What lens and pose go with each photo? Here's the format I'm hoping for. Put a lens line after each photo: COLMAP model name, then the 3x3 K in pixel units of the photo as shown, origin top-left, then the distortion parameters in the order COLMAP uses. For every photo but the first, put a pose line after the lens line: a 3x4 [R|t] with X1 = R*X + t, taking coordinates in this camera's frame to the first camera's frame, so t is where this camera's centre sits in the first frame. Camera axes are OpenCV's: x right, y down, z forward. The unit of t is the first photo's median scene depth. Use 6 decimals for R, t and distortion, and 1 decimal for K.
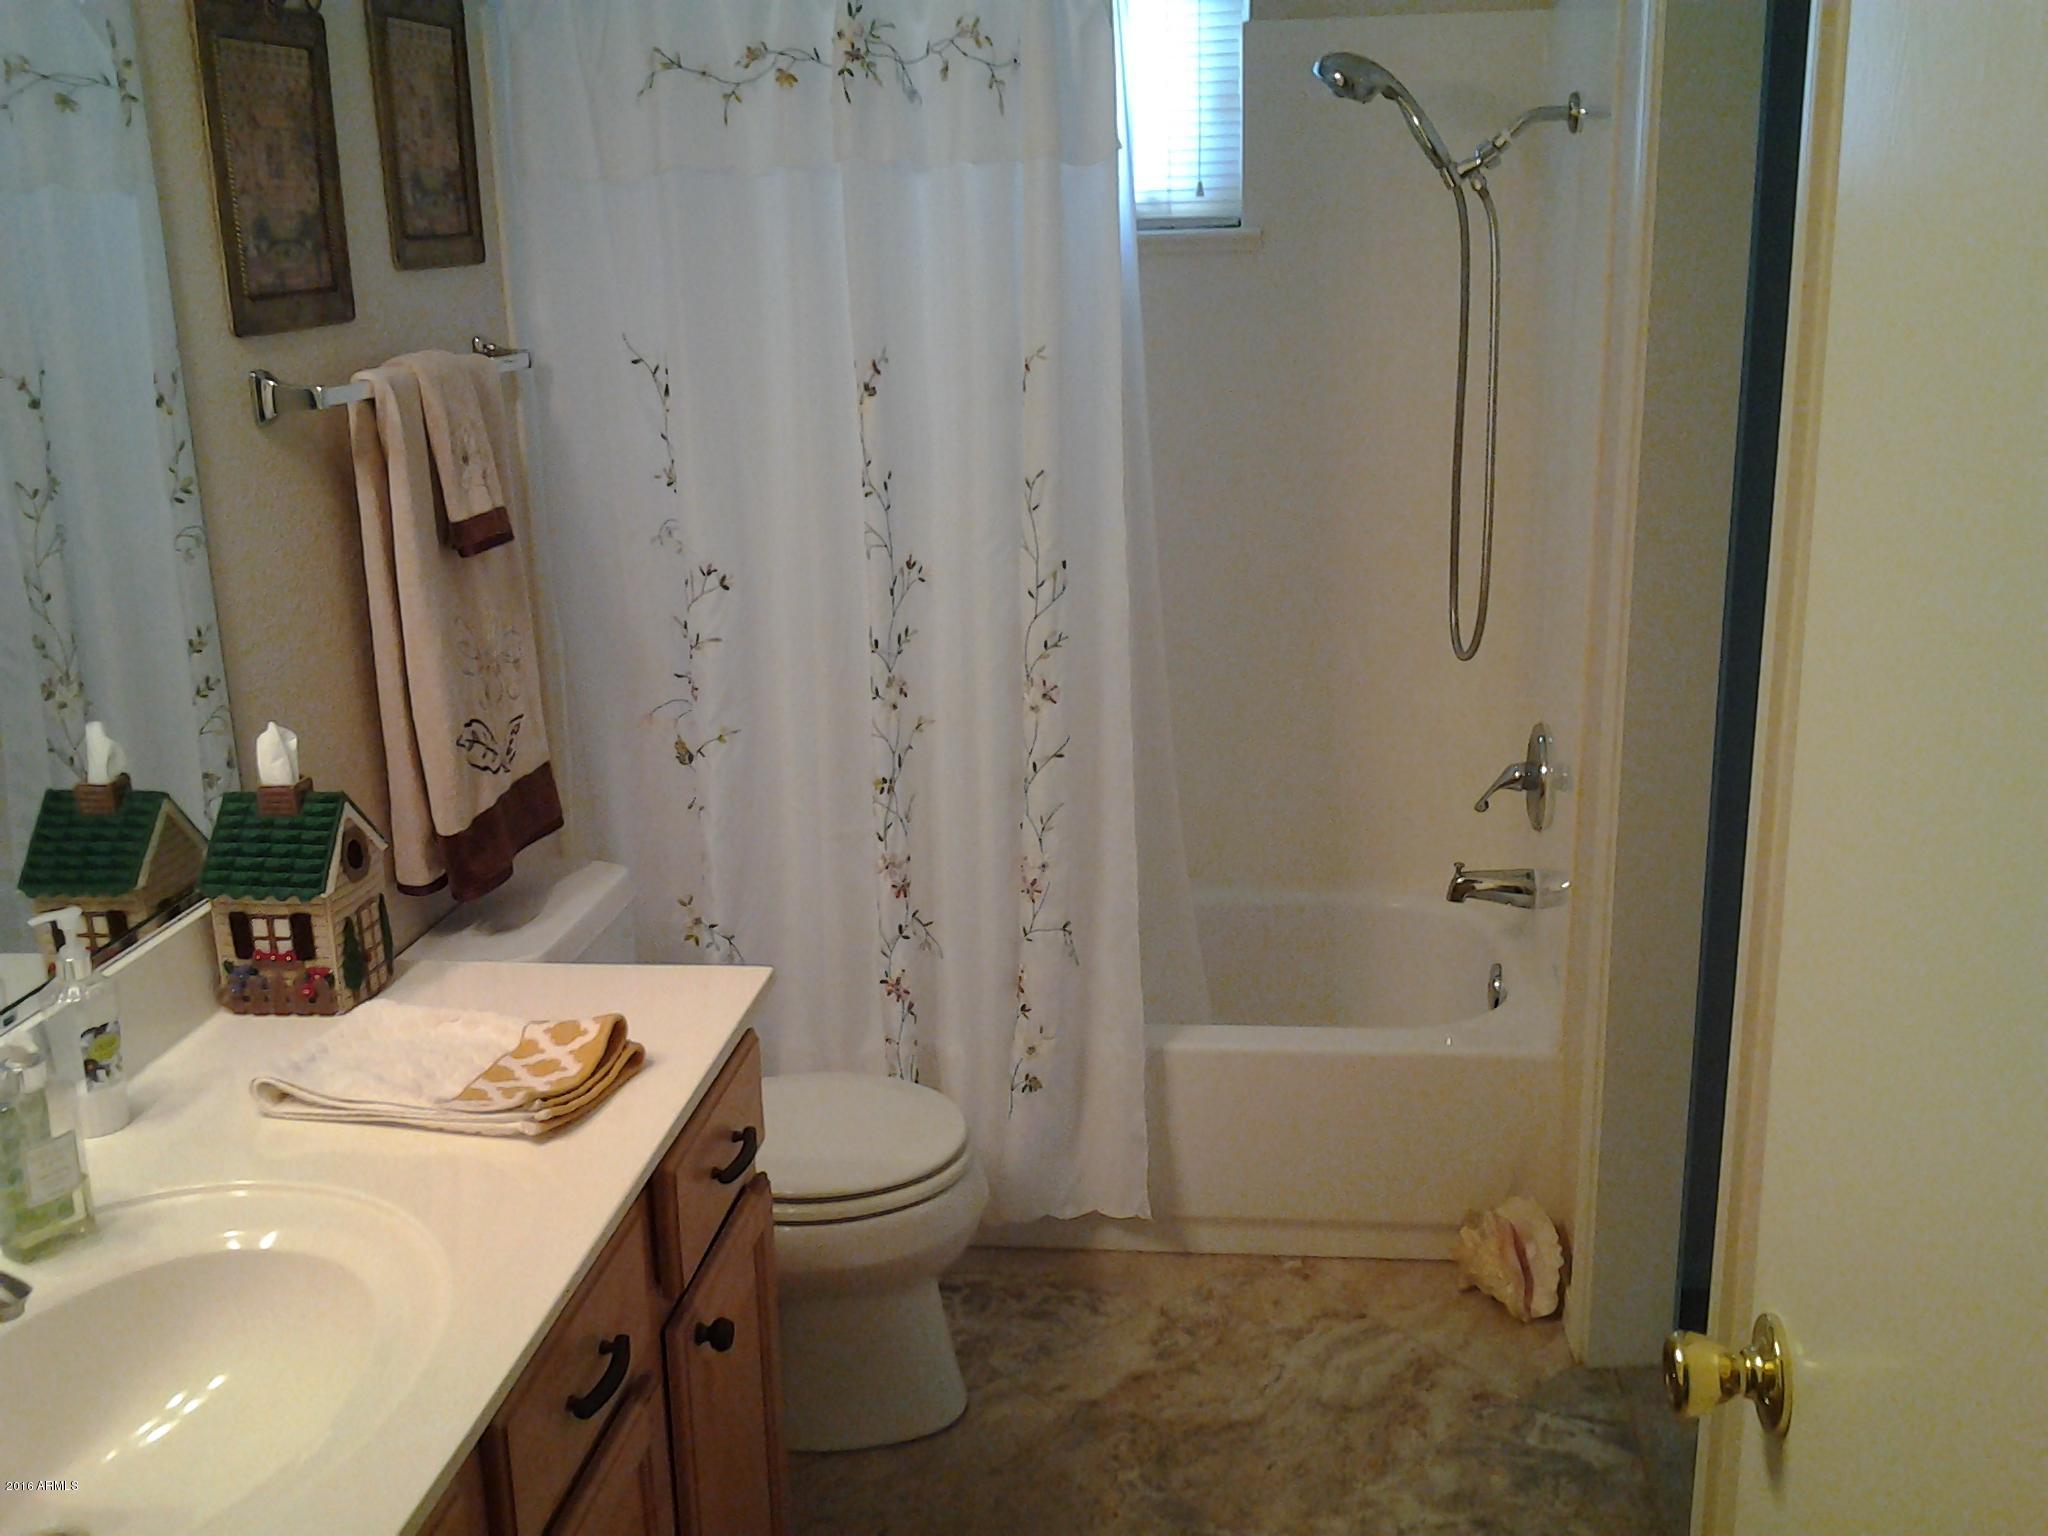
lens RADIAL K [[2015.5, 0, 1028.6], [0, 2015.5, 790.1], [0, 0, 1]] dist [0.103220, -0.248067]
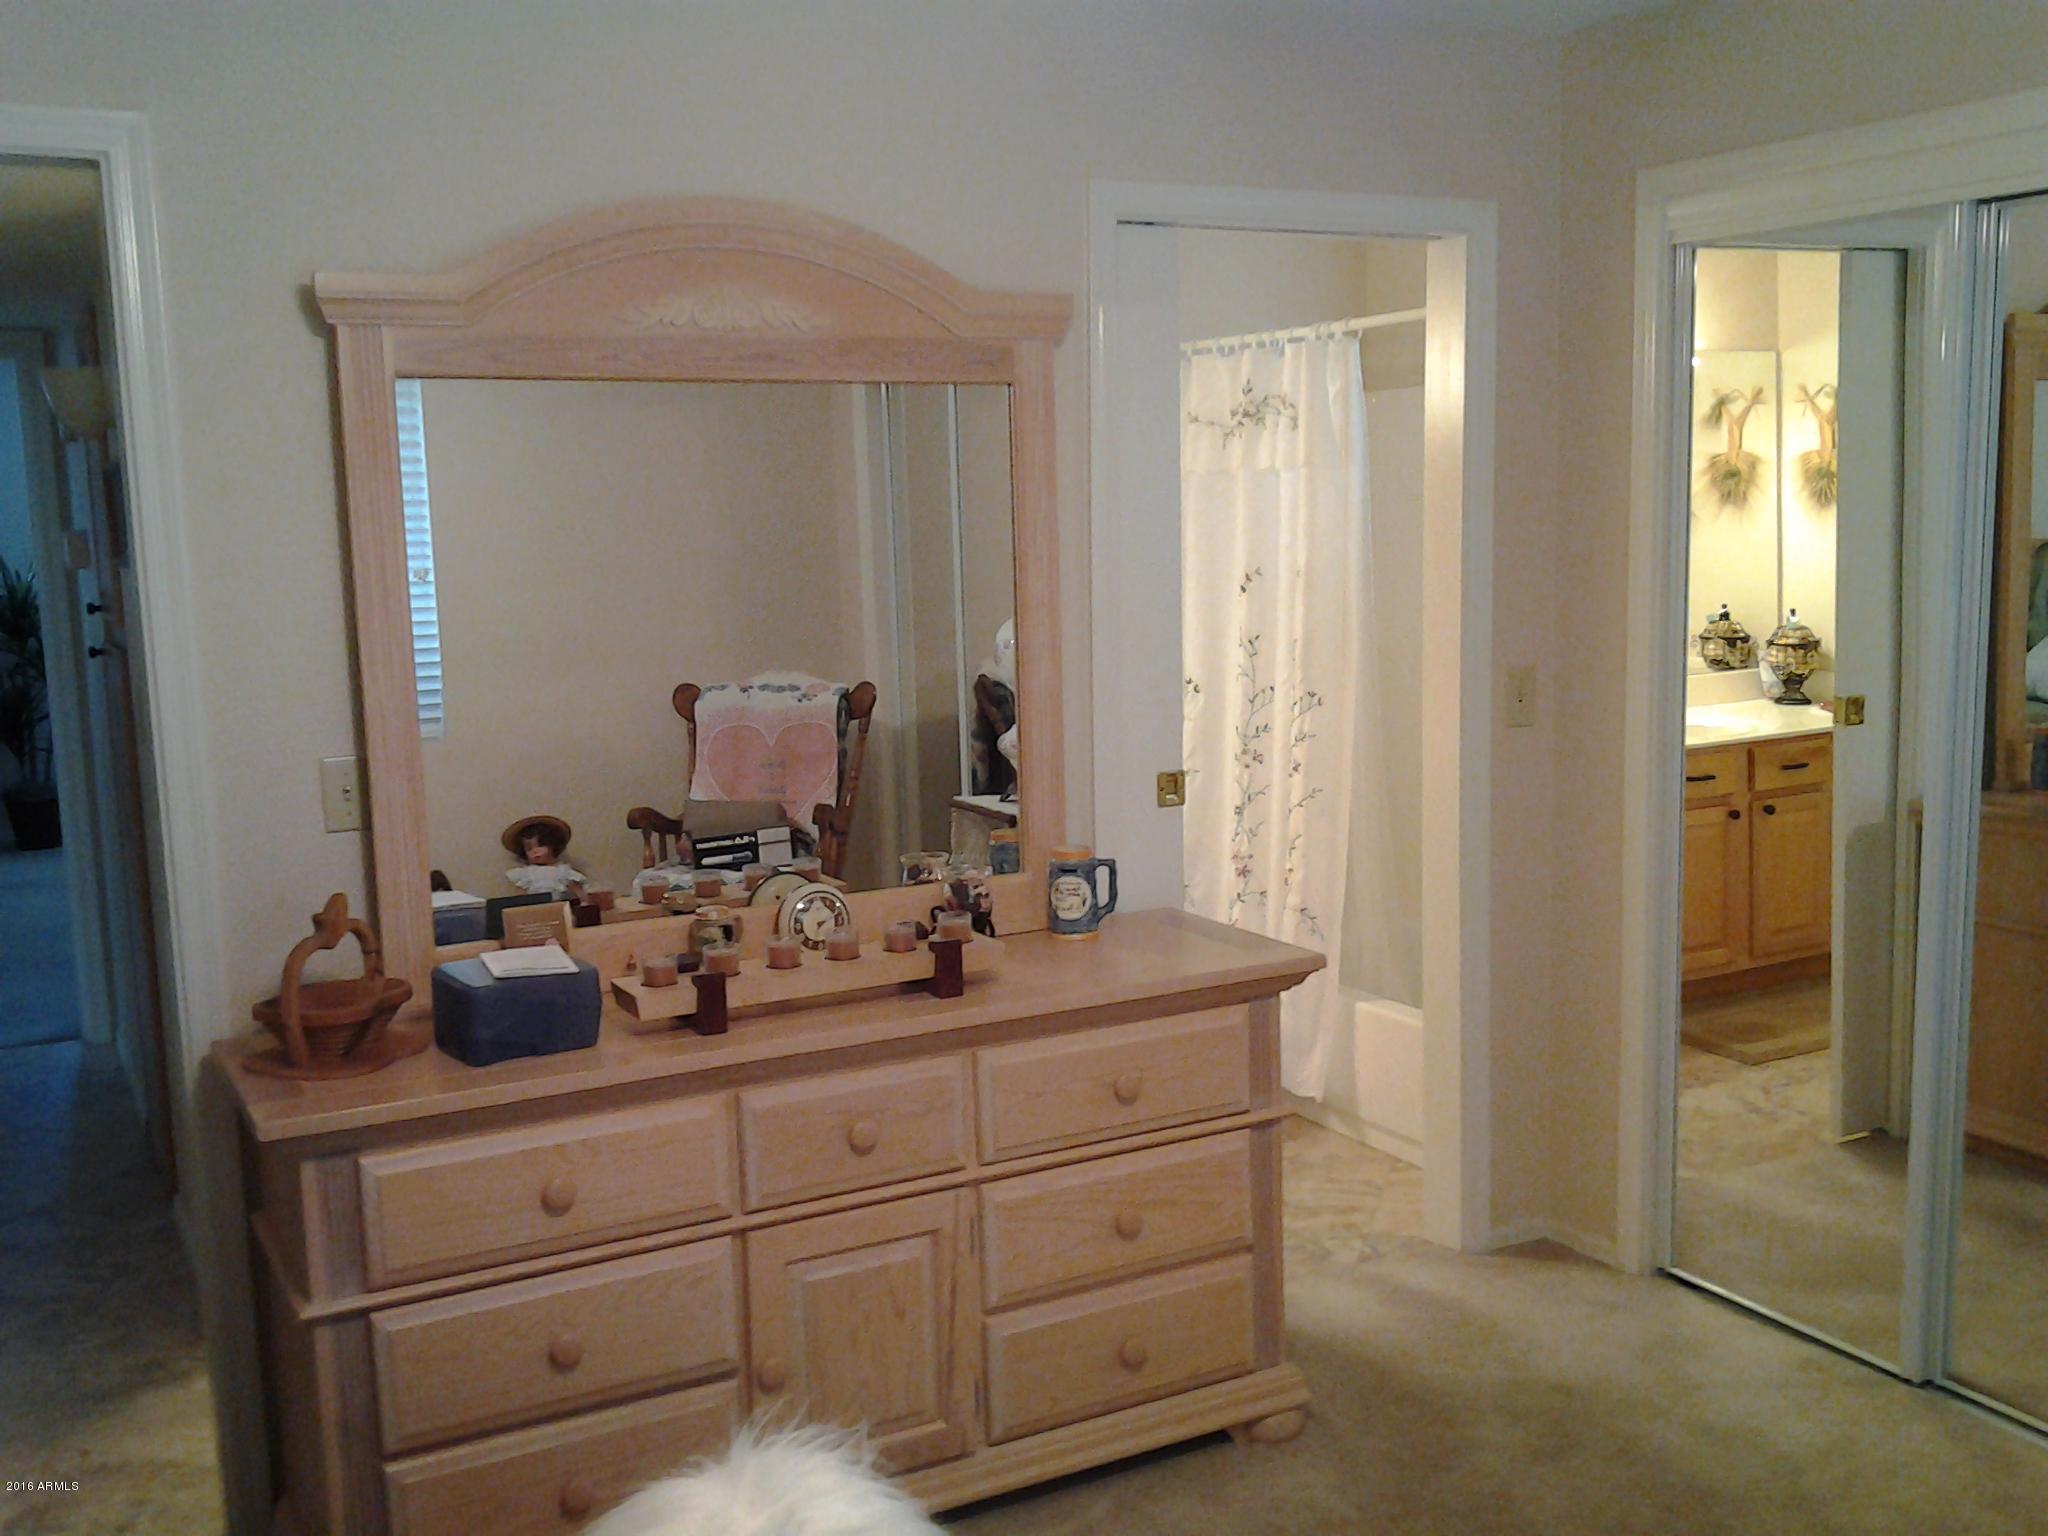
lens RADIAL K [[2015.5, 0, 1028.6], [0, 2015.5, 790.1], [0, 0, 1]] dist [0.103220, -0.248067]
pose [[0.568997, 0.132067, -0.811665, 1.279976], [-0.218945, 0.975723, 0.005275, 0.011677], [0.792657, 0.174709, 0.584099, -0.182200]]
